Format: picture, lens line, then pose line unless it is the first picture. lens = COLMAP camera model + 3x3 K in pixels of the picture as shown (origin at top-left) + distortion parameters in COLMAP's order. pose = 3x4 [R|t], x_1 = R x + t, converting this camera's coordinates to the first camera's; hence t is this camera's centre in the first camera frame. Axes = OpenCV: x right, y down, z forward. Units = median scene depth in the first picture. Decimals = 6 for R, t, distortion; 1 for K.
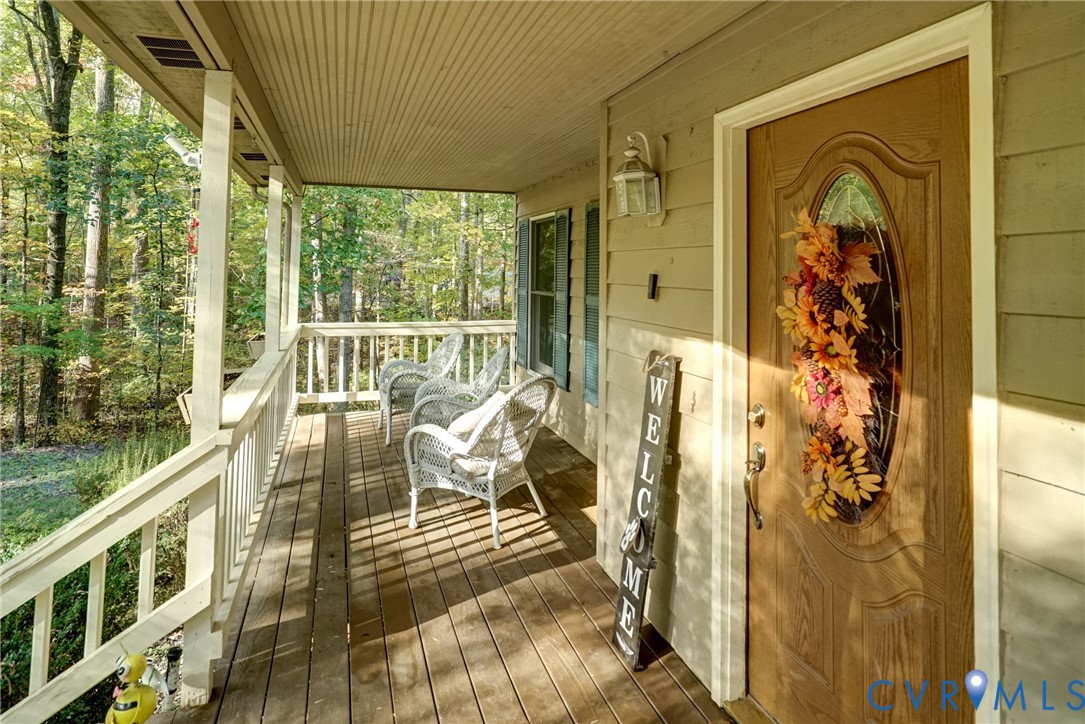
lens RADIAL K [[599.8, 0, 542.5], [0, 599.8, 362.0], [0, 0, 1]] dist [-0.043219, -0.000160]
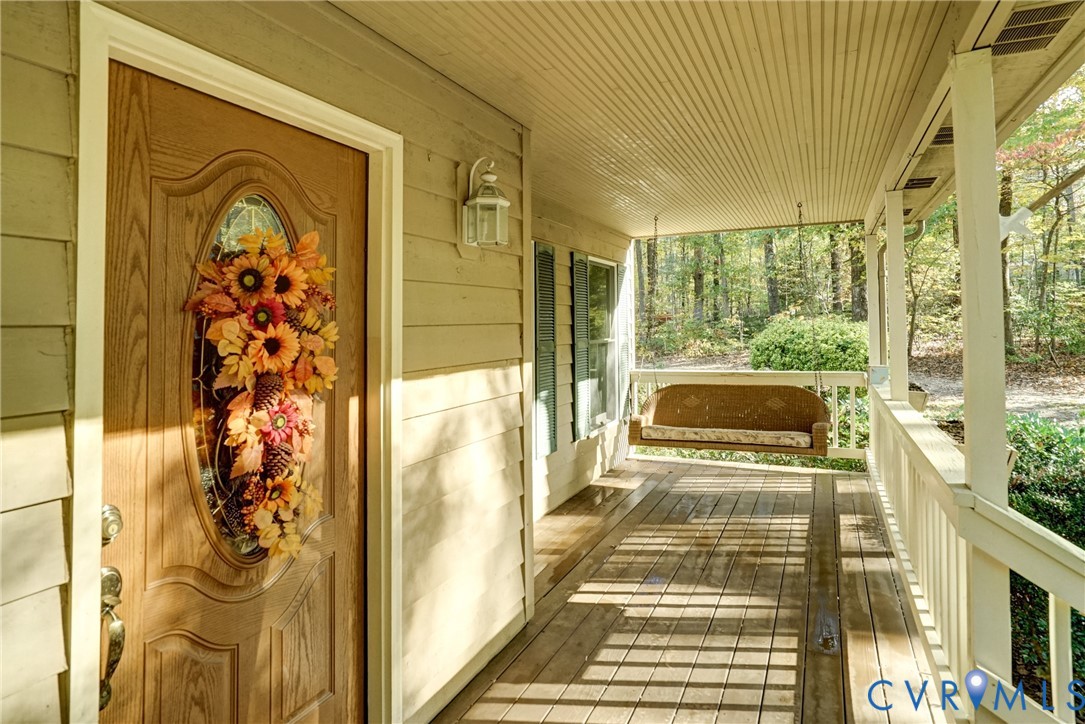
lens RADIAL K [[599.8, 0, 542.5], [0, 599.8, 362.0], [0, 0, 1]] dist [-0.043219, -0.000160]
pose [[-0.725985, -0.067942, 0.684346, -0.447985], [0.083705, 0.978979, 0.185991, -0.183755], [-0.682597, 0.192310, -0.705038, 1.320683]]
